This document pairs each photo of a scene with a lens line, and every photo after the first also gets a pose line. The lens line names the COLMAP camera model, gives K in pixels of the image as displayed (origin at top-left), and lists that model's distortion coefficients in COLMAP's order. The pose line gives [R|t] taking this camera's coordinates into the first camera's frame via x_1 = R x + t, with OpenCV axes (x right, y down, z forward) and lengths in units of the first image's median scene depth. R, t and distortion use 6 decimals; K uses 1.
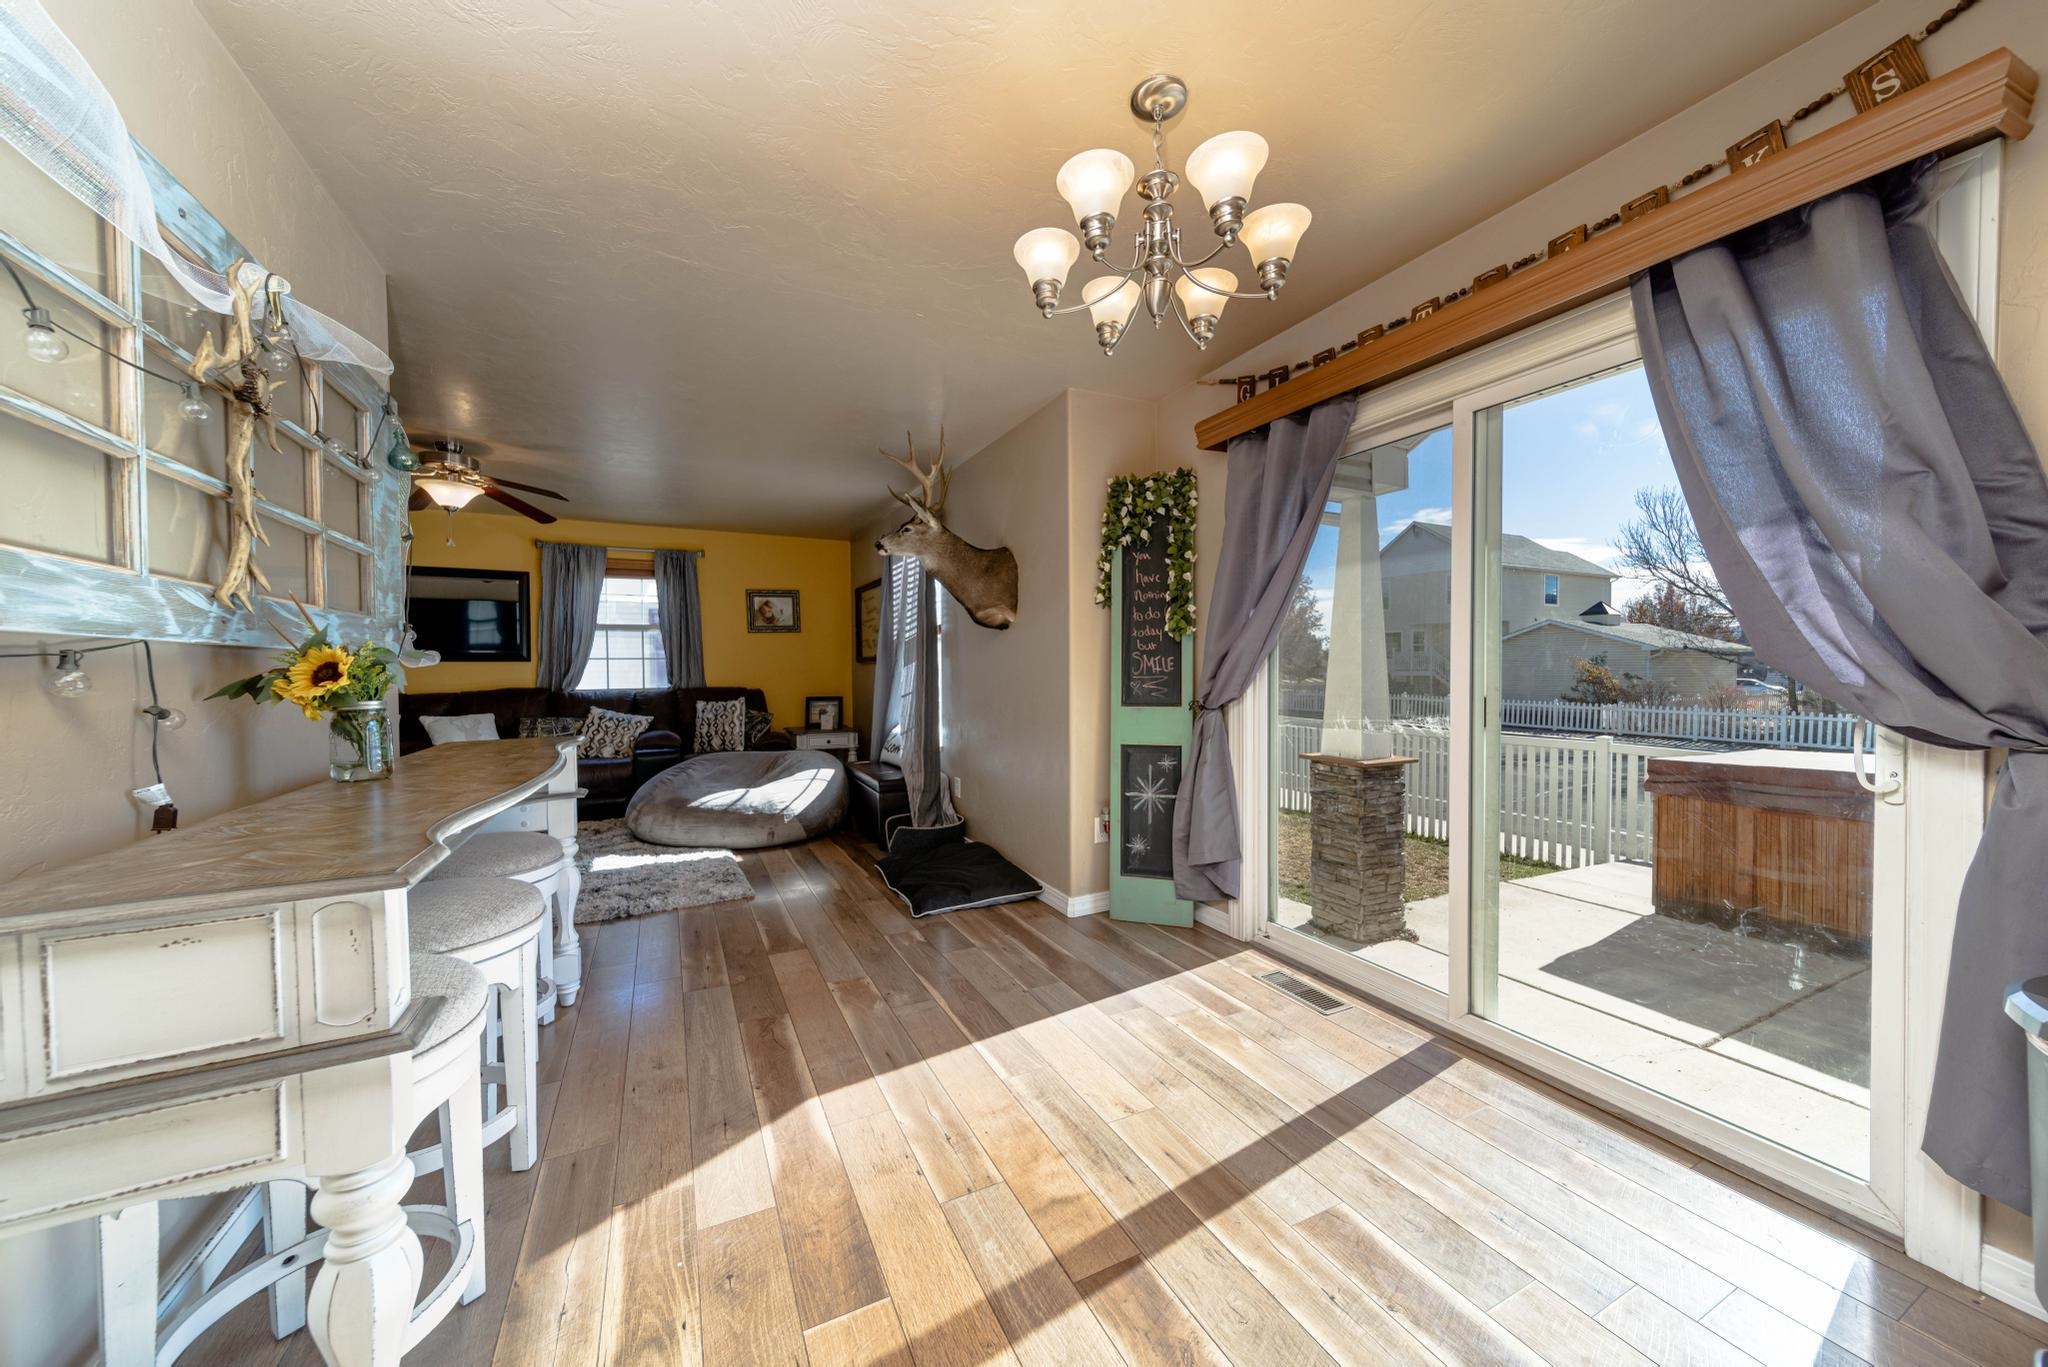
lens RADIAL K [[722.0, 0, 1019.2], [0, 722.0, 682.8], [0, 0, 1]] dist [0.011565, 0.000042]
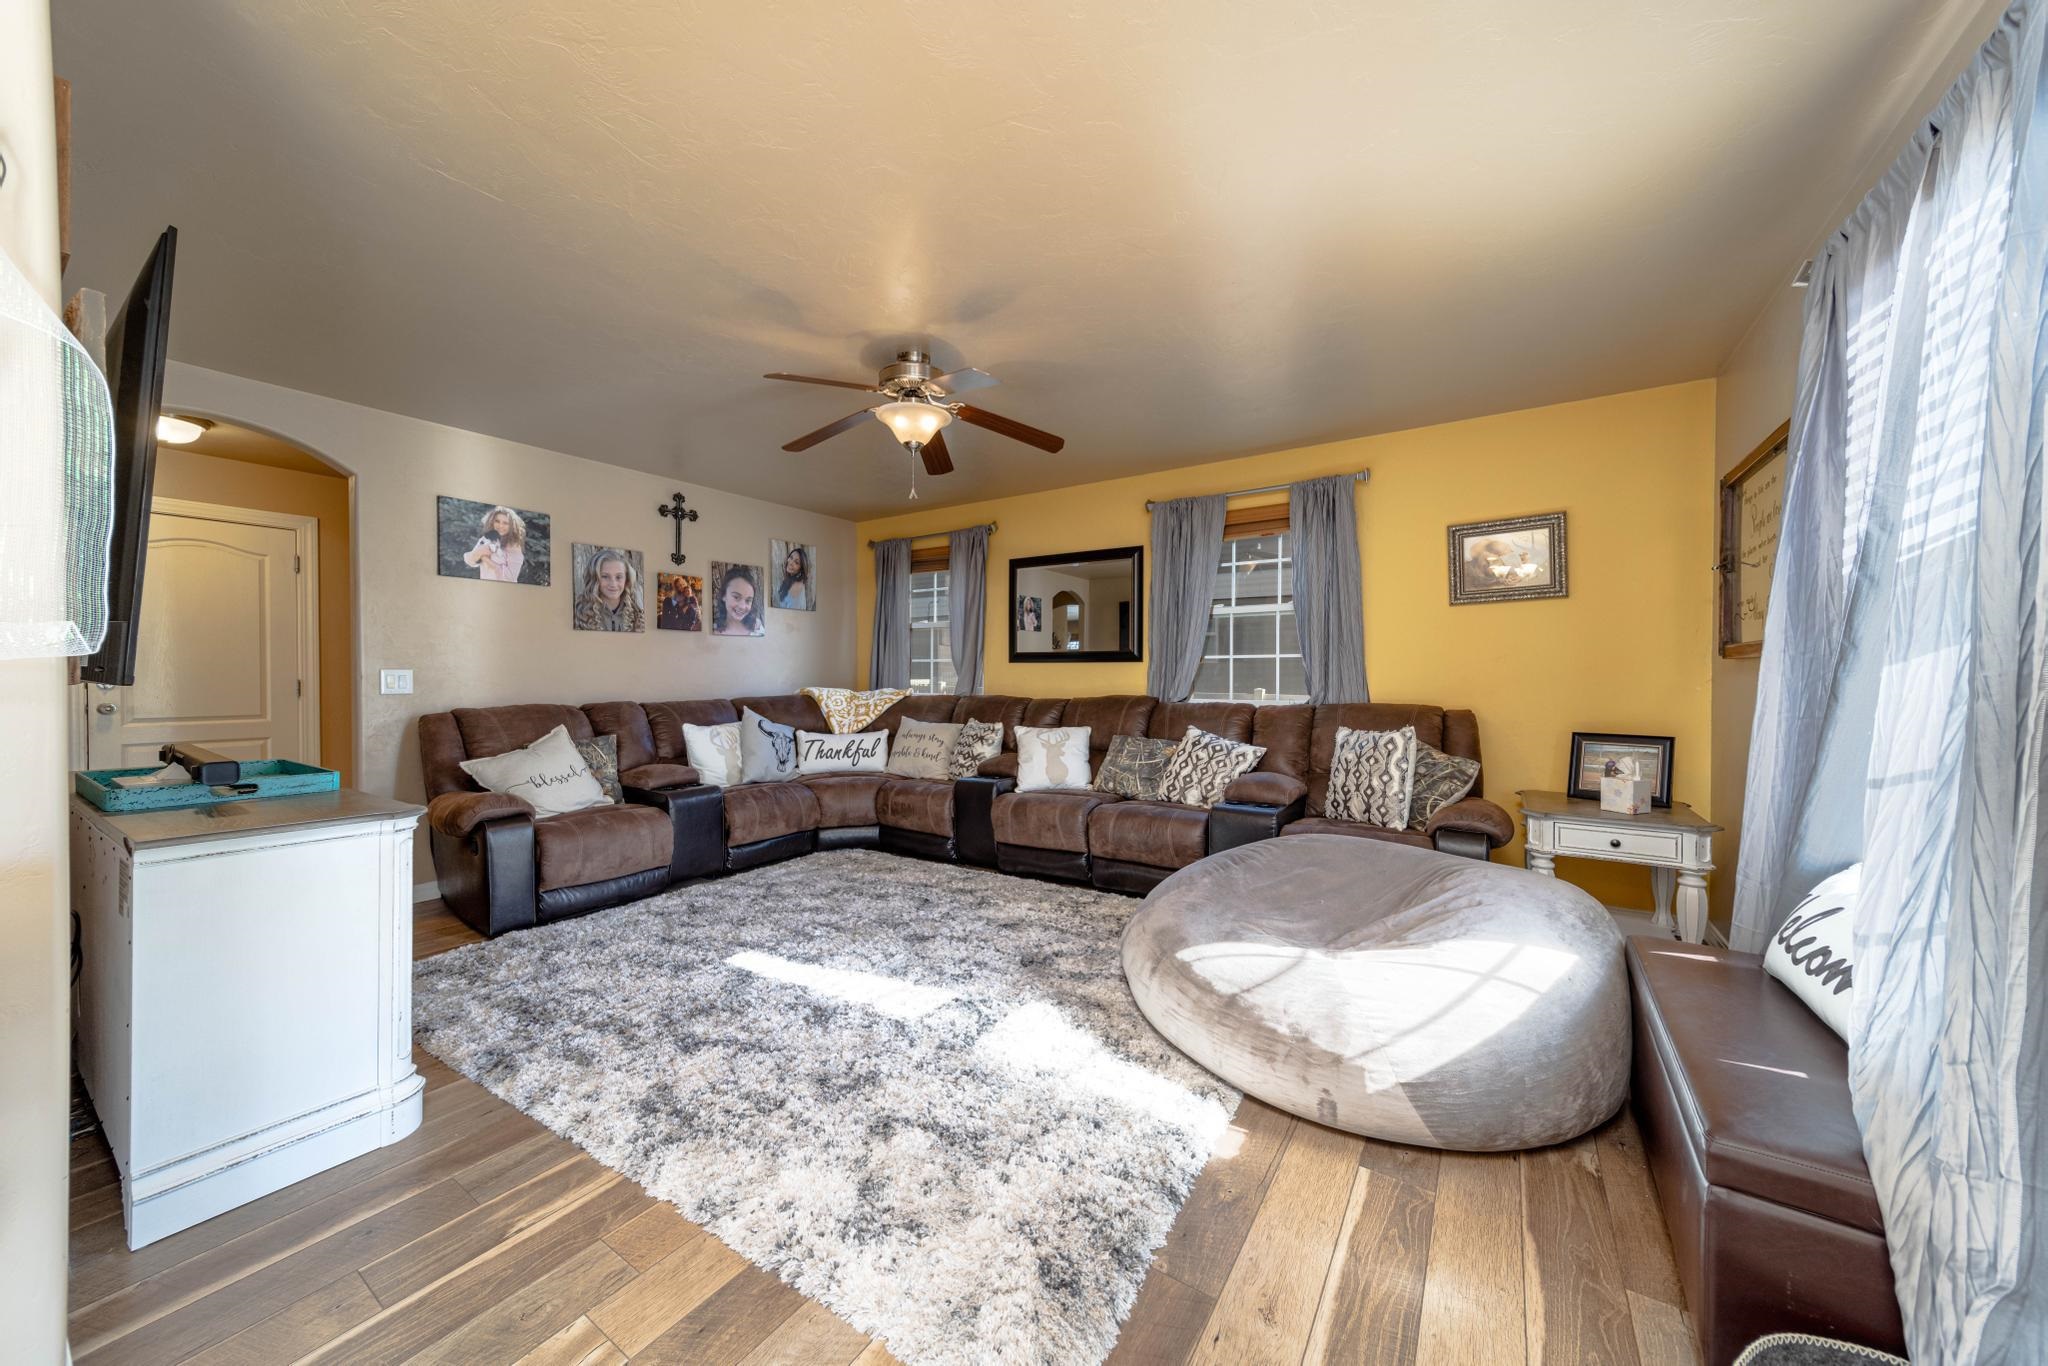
lens RADIAL K [[722.0, 0, 1023.6], [0, 722.0, 681.2], [0, 0, 1]] dist [0.011565, 0.000042]
pose [[0.505724, 0.013524, -0.862589, -0.119343], [-0.022437, 0.999745, 0.002520, -0.012067], [0.862403, 0.018079, 0.505899, 0.795674]]
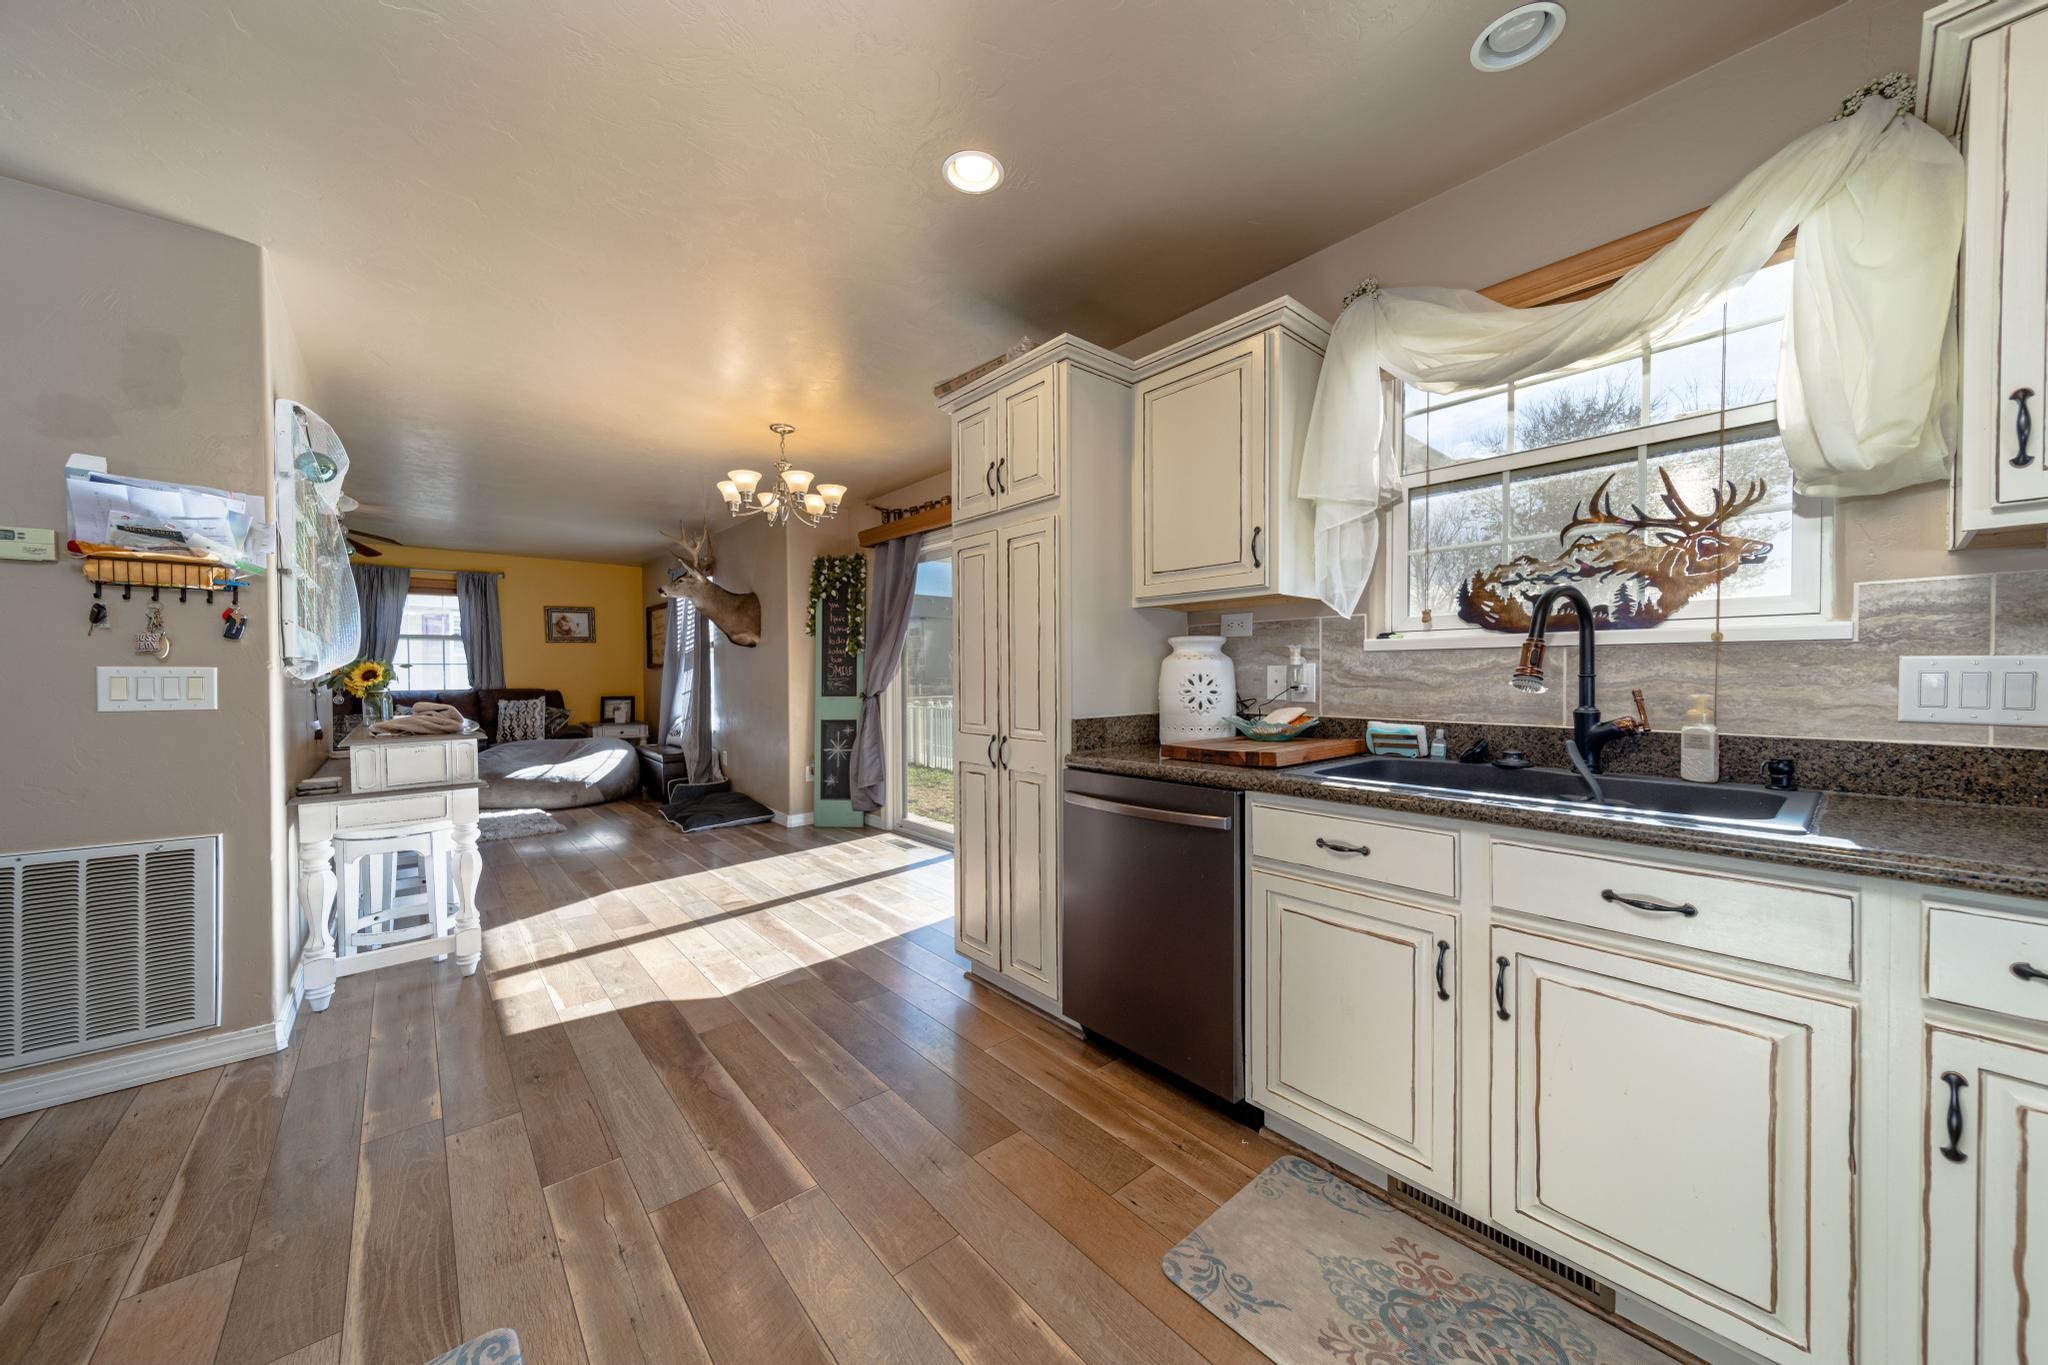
lens RADIAL K [[722.0, 0, 1023.2], [0, 722.0, 684.1], [0, 0, 1]] dist [0.011565, 0.000042]
pose [[0.968954, -0.001576, 0.247236, 0.156081], [0.002750, 0.999987, -0.004404, 0.010667], [-0.247225, 0.004947, 0.968945, -0.608713]]
